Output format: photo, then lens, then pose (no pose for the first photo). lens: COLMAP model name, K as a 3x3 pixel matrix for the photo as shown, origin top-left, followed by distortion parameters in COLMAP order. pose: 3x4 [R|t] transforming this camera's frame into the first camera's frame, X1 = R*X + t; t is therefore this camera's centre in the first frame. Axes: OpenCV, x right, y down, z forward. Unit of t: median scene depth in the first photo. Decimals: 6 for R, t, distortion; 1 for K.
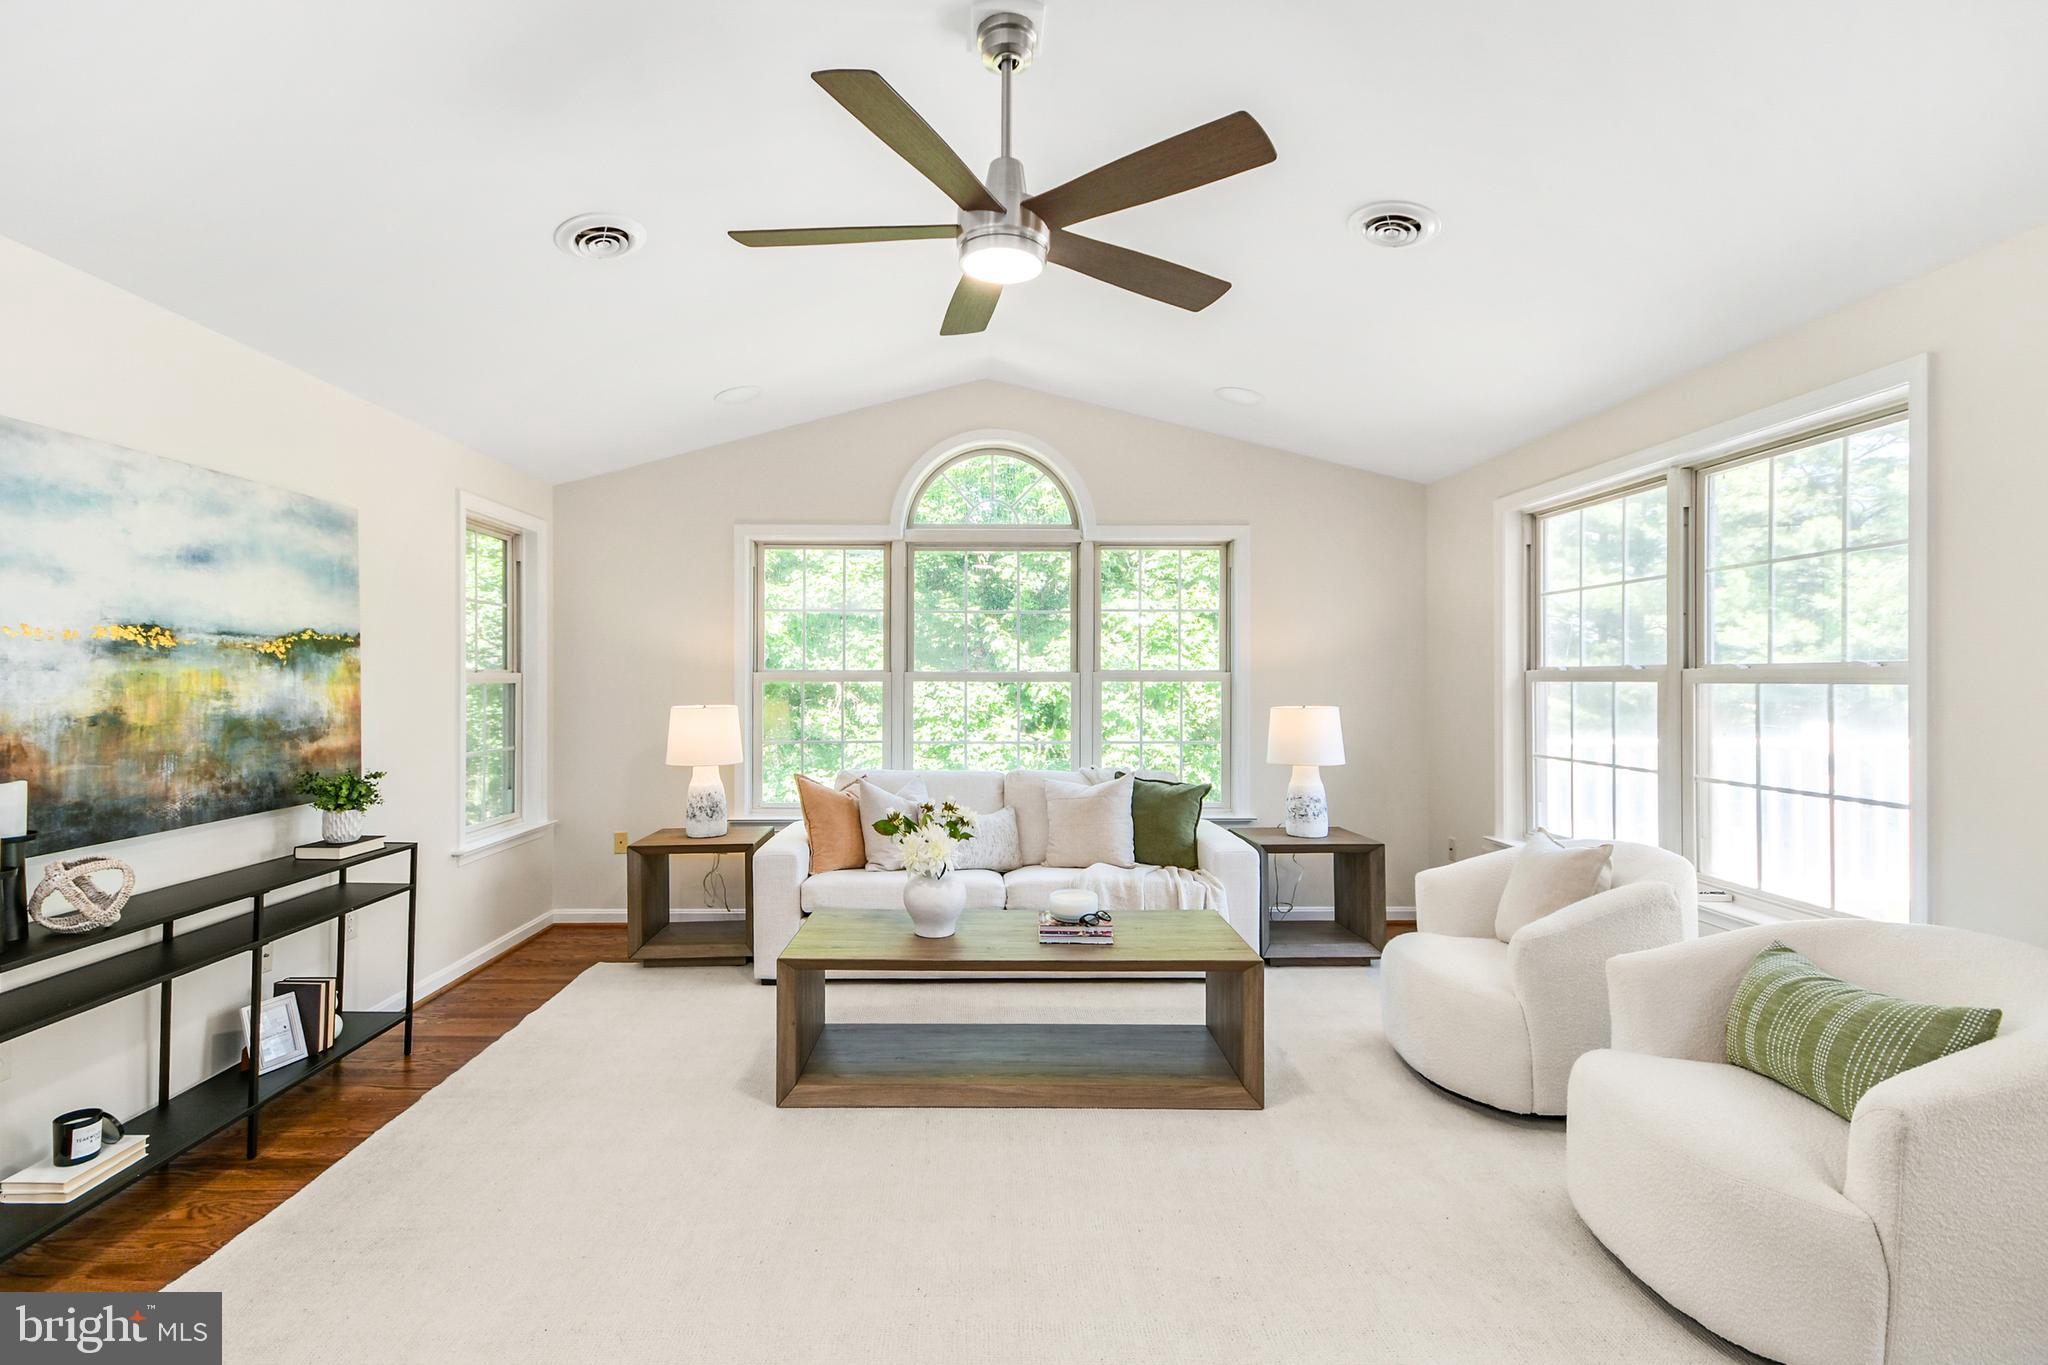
lens RADIAL K [[933.1, 0, 980.1], [0, 933.1, 678.0], [0, 0, 1]] dist [0.023860, -0.000502]
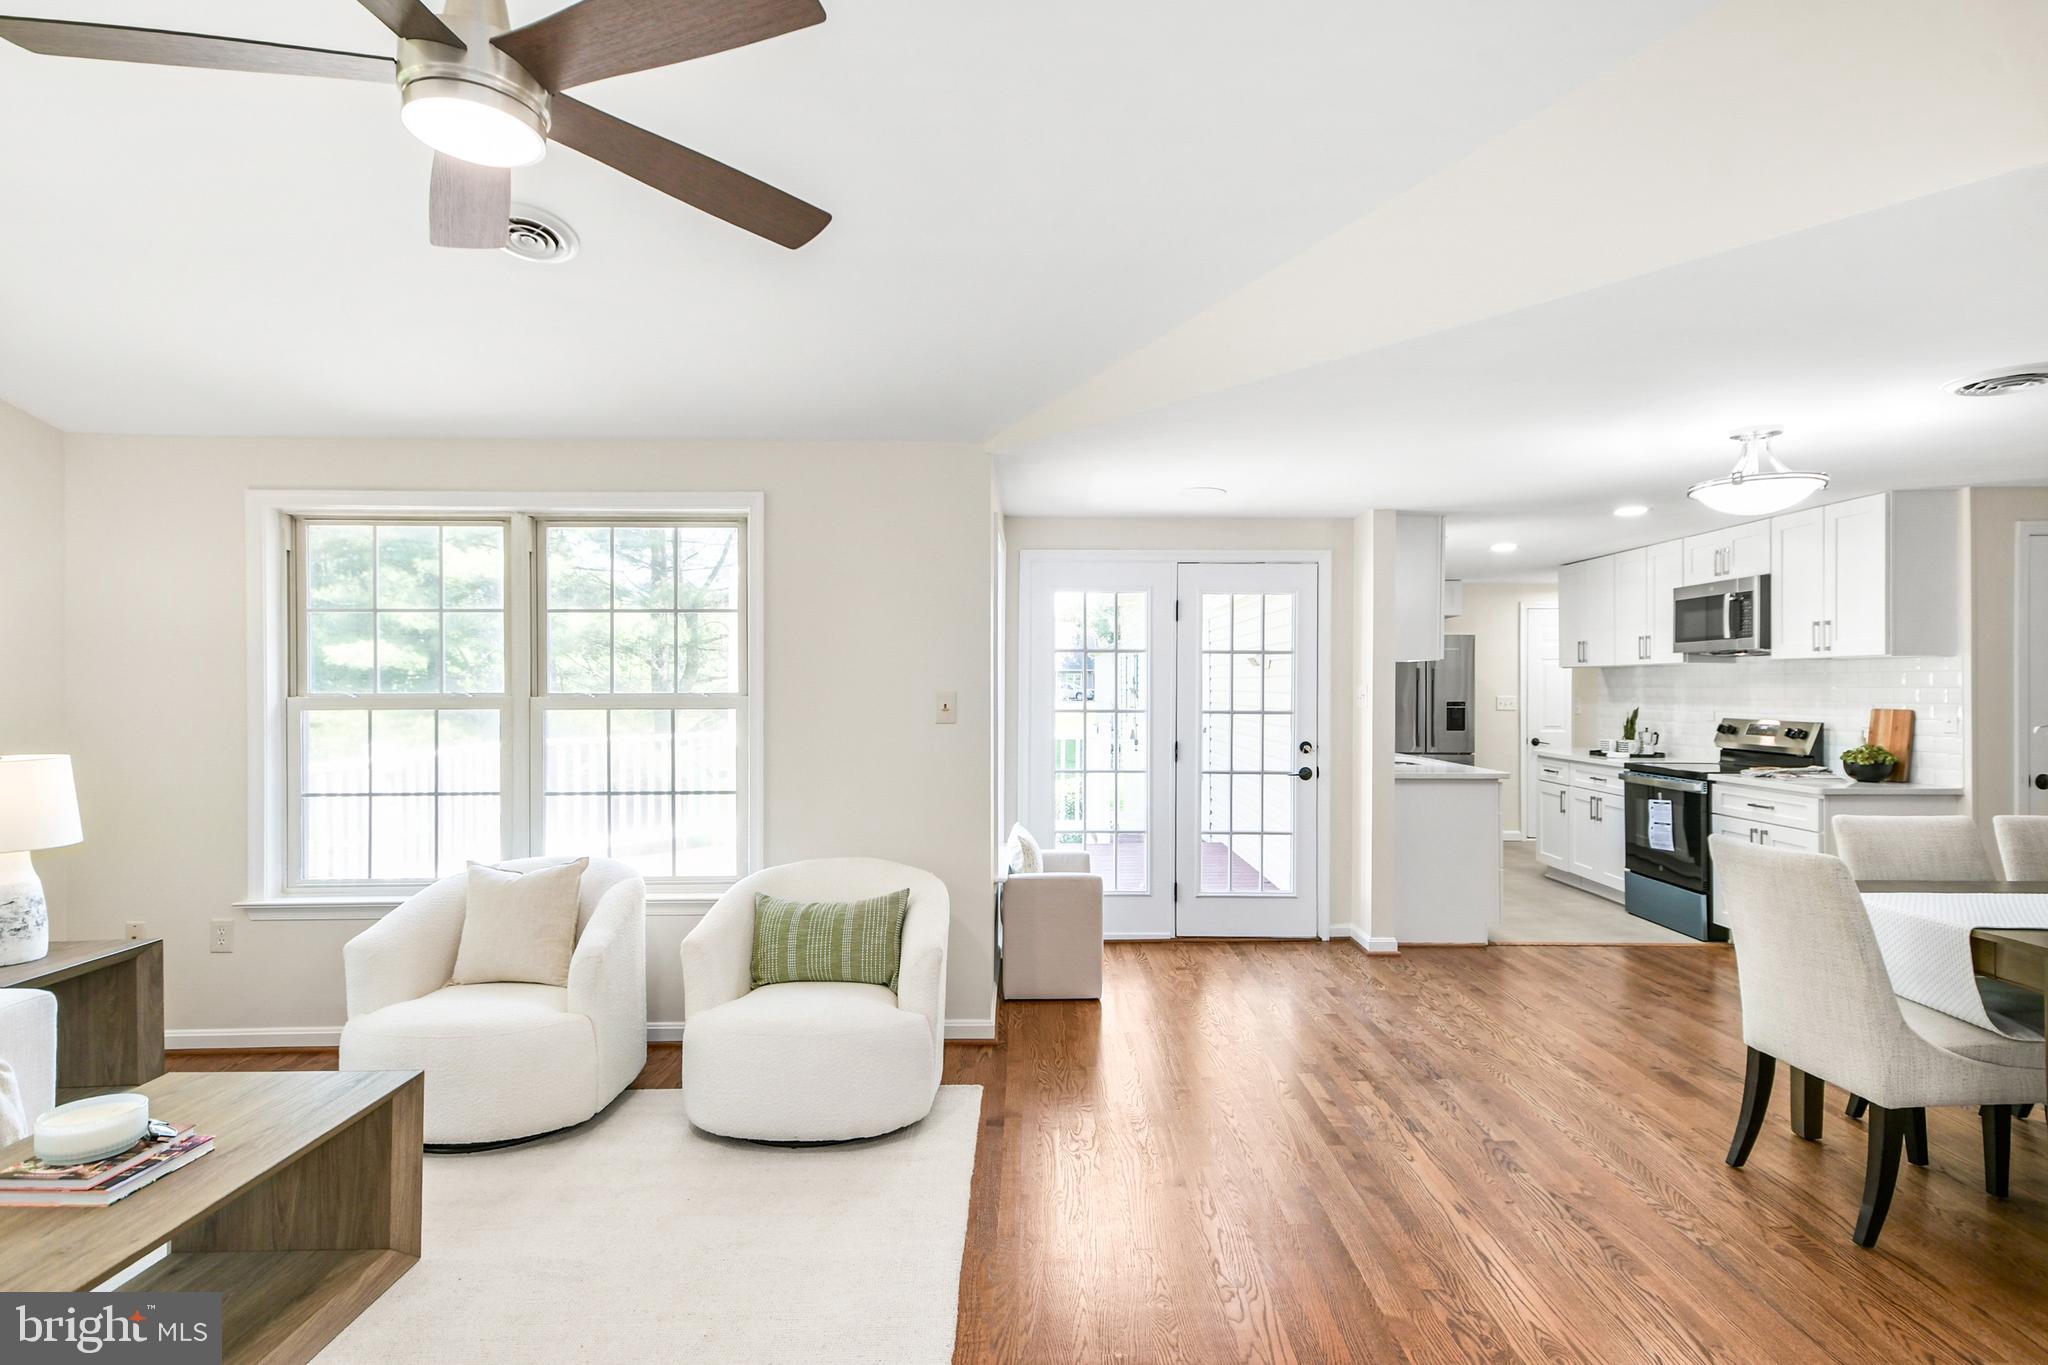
lens RADIAL K [[1081.7, 0, 1058.5], [0, 1081.7, 689.7], [0, 0, 1]] dist [0.034092, 0.000264]
pose [[-0.023987, -0.003401, 0.999706, -0.594272], [0.002295, 0.999991, 0.003457, -0.023613], [-0.999710, 0.002377, -0.023979, 0.443129]]
